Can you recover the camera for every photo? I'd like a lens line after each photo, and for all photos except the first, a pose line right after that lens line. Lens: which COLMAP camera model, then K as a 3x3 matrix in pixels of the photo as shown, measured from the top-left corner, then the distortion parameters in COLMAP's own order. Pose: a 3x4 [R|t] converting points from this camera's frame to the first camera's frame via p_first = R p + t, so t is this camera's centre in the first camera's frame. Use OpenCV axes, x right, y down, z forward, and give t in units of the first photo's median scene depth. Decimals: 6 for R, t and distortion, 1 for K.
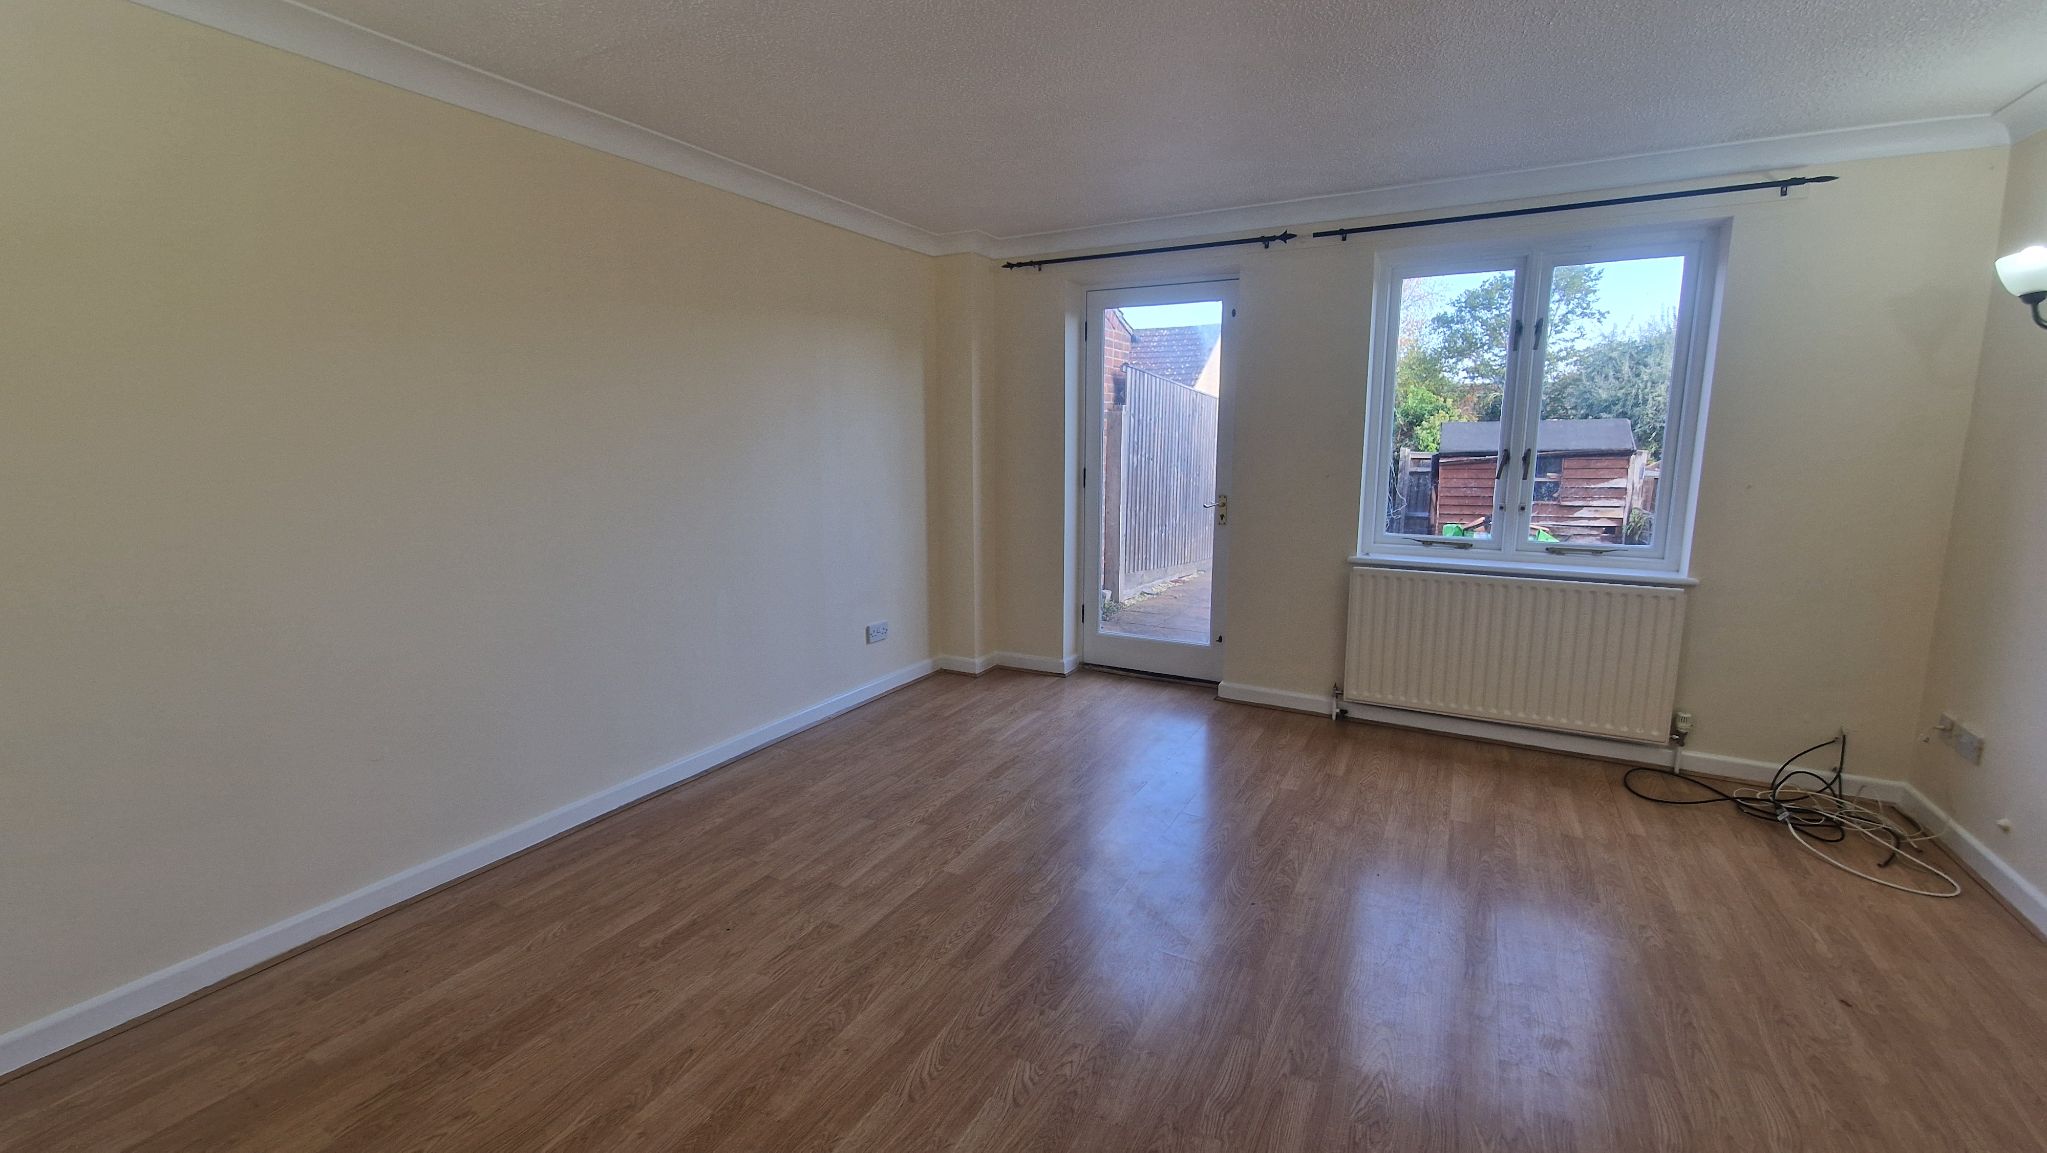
lens RADIAL K [[843.1, 0, 1020.6], [0, 843.1, 571.0], [0, 0, 1]] dist [0.002480, 0.000282]
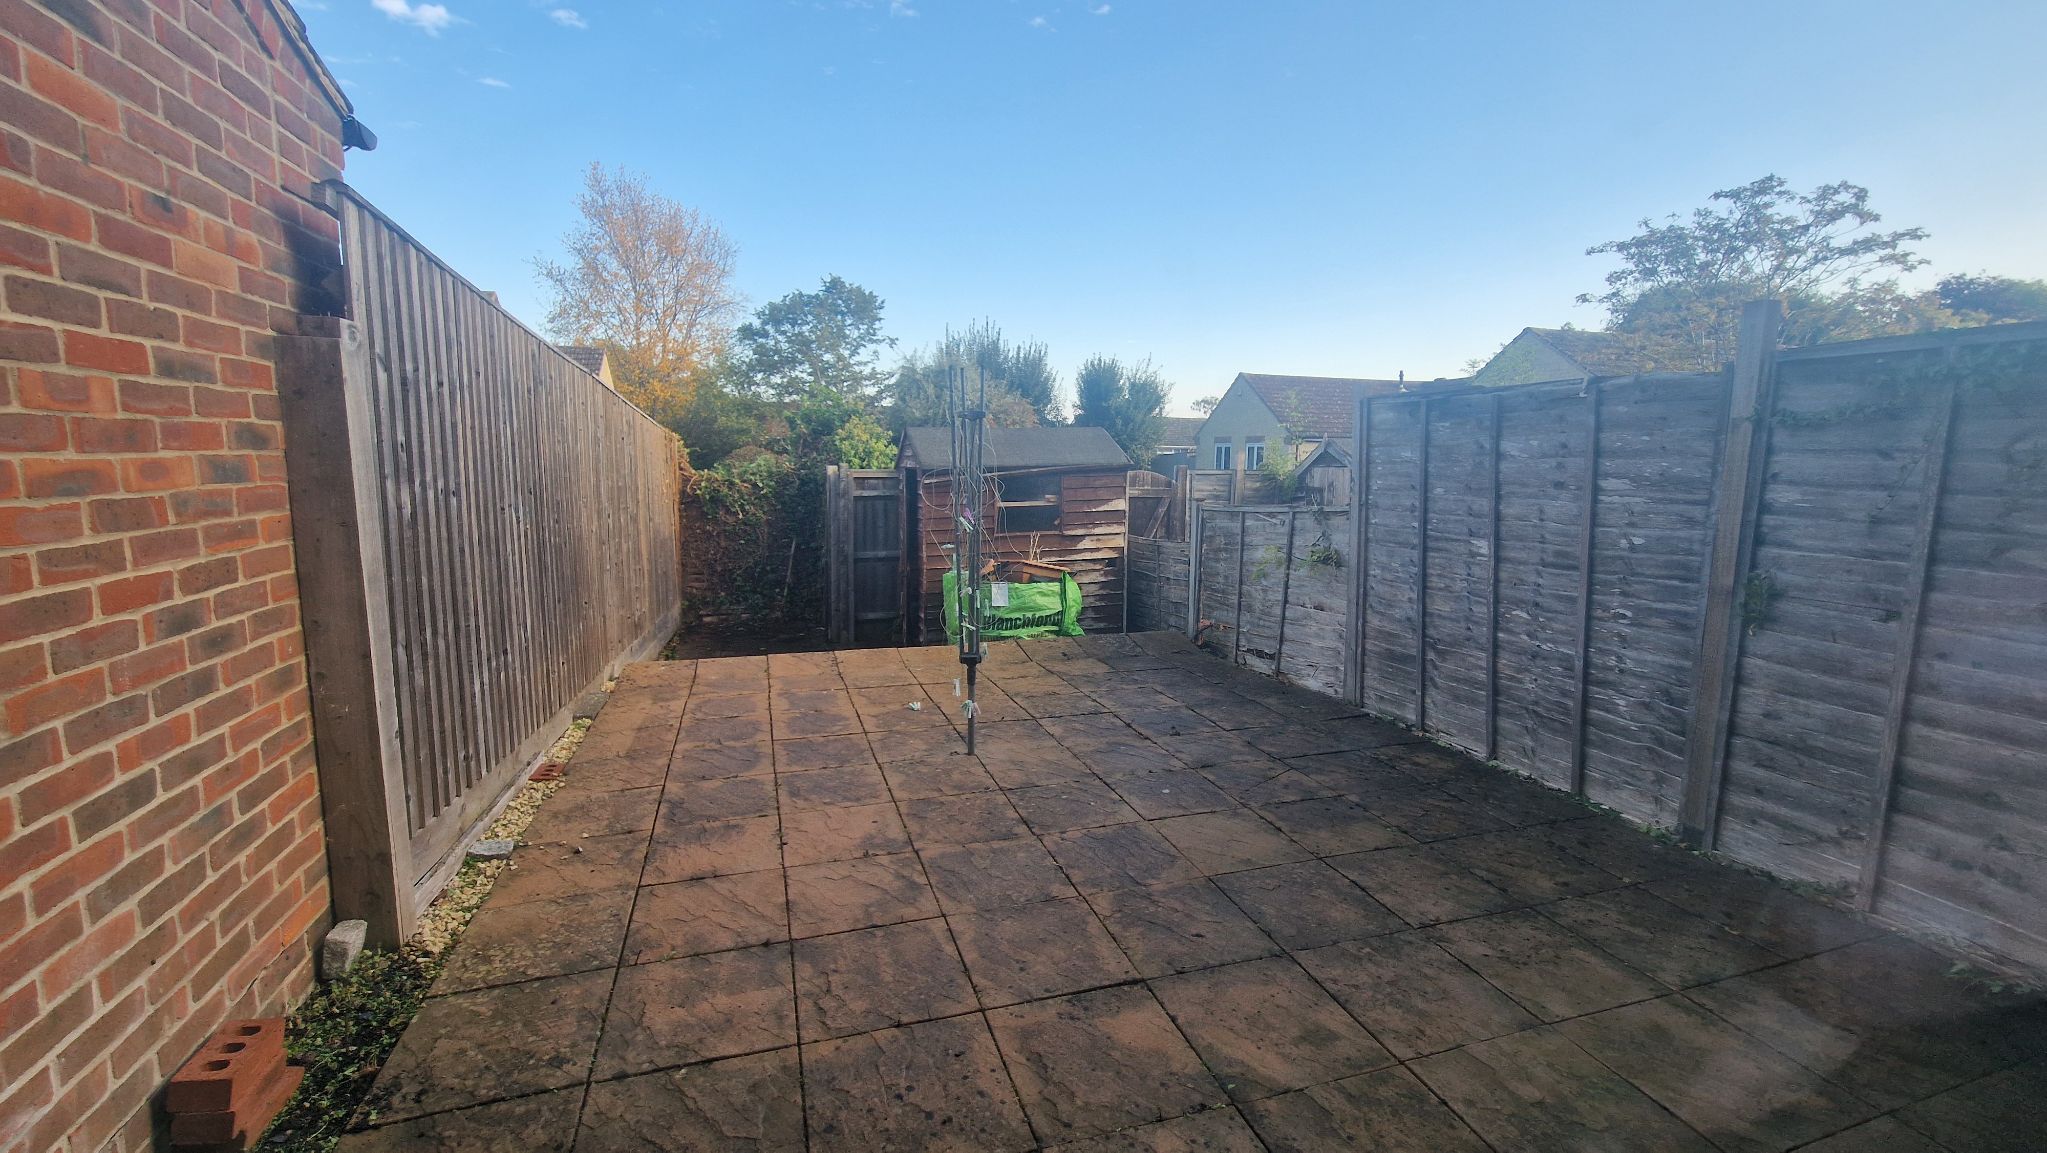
lens RADIAL K [[843.1, 0, 1016.2], [0, 843.1, 567.5], [0, 0, 1]] dist [0.002480, 0.000282]
pose [[0.699529, -0.091027, 0.708783, 0.053545], [0.110081, 0.993741, 0.018980, -0.068490], [-0.706074, 0.064746, 0.705172, 0.485666]]
